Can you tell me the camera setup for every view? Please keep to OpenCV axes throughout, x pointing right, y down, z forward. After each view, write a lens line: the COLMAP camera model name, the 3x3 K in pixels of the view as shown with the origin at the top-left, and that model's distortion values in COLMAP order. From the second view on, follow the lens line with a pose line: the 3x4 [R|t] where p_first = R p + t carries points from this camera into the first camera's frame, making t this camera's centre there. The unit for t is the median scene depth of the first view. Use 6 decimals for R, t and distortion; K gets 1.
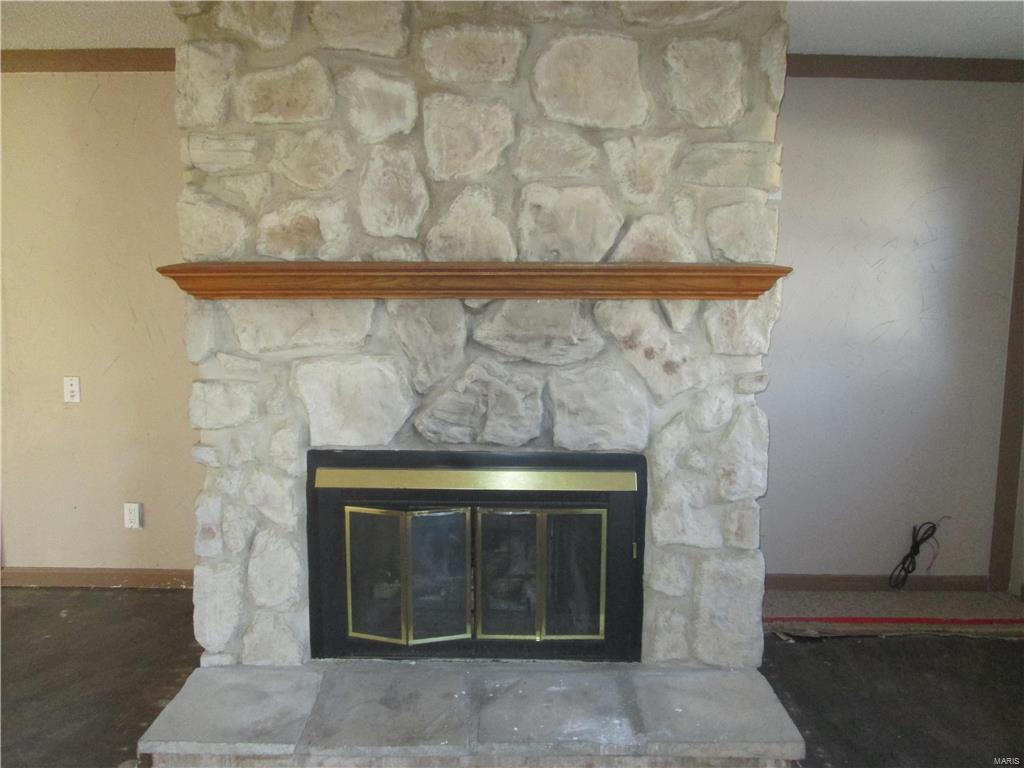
lens RADIAL K [[846.8, 0, 507.5], [0, 846.8, 383.6], [0, 0, 1]] dist [-0.050042, 0.022446]
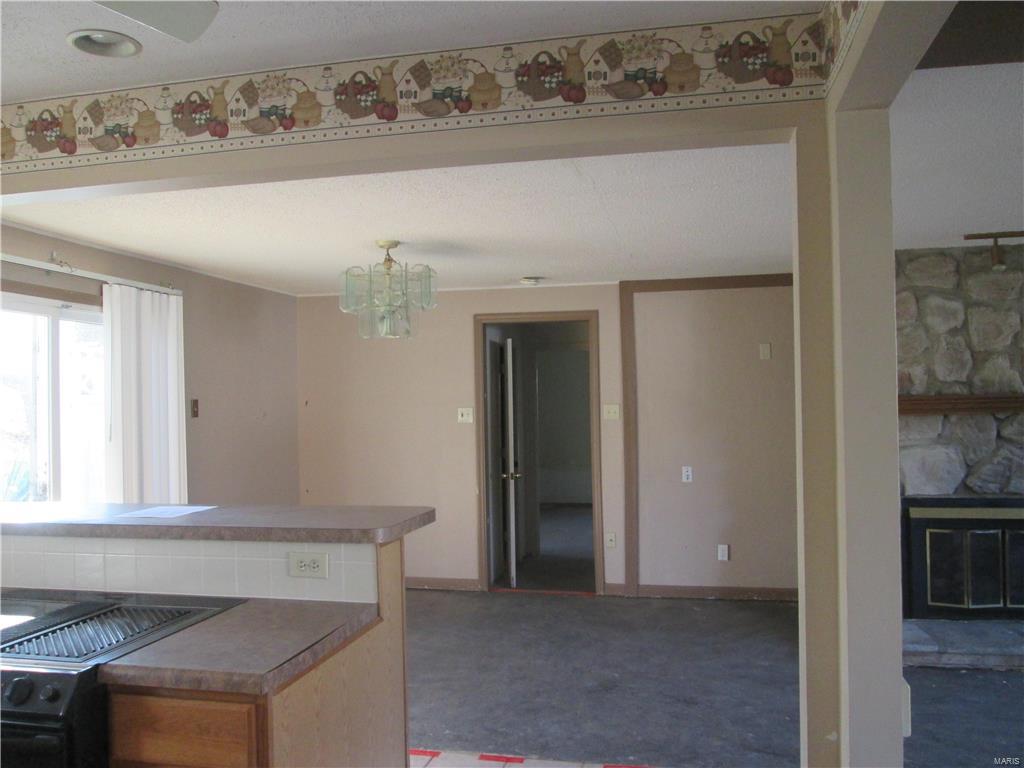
lens RADIAL K [[846.8, 0, 506.4], [0, 846.8, 386.7], [0, 0, 1]] dist [-0.050042, 0.022446]
pose [[0.976118, -0.028557, -0.215356, -0.696079], [-0.003220, 0.989312, -0.145781, 0.110875], [0.217217, 0.142993, 0.965593, -0.999461]]
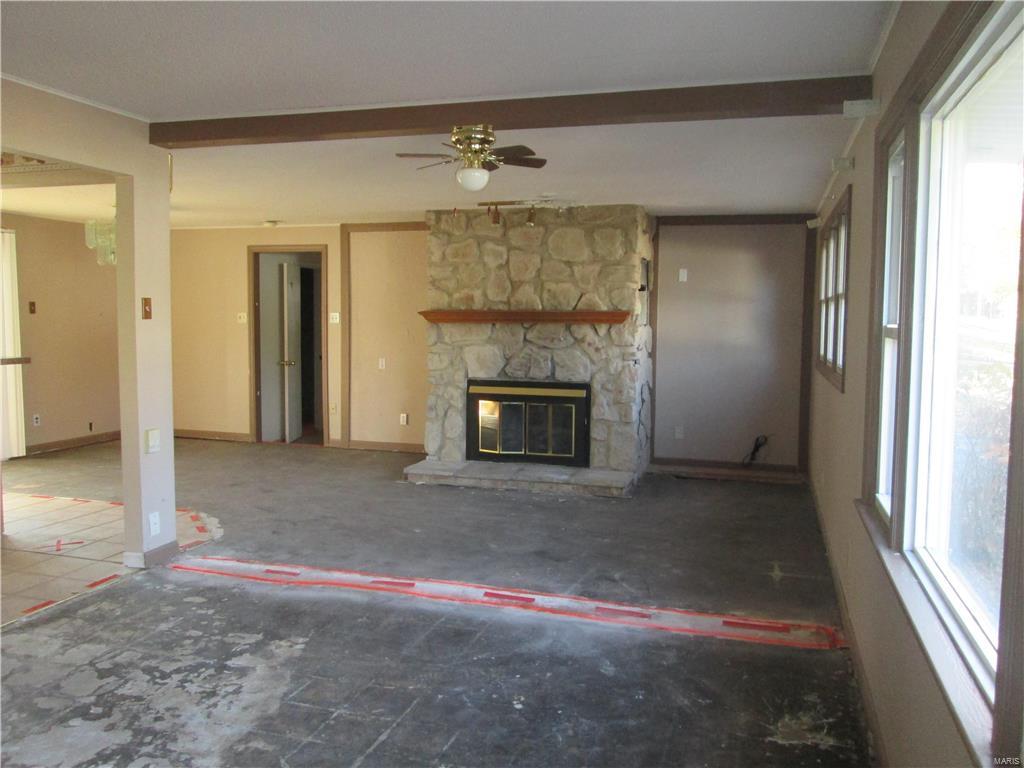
lens RADIAL K [[846.8, 0, 506.7], [0, 846.8, 377.2], [0, 0, 1]] dist [-0.050042, 0.022446]
pose [[0.957023, 0.022245, -0.289159, 0.687940], [-0.039748, 0.997706, -0.054801, 0.222106], [0.287276, 0.063939, 0.955711, -1.601282]]
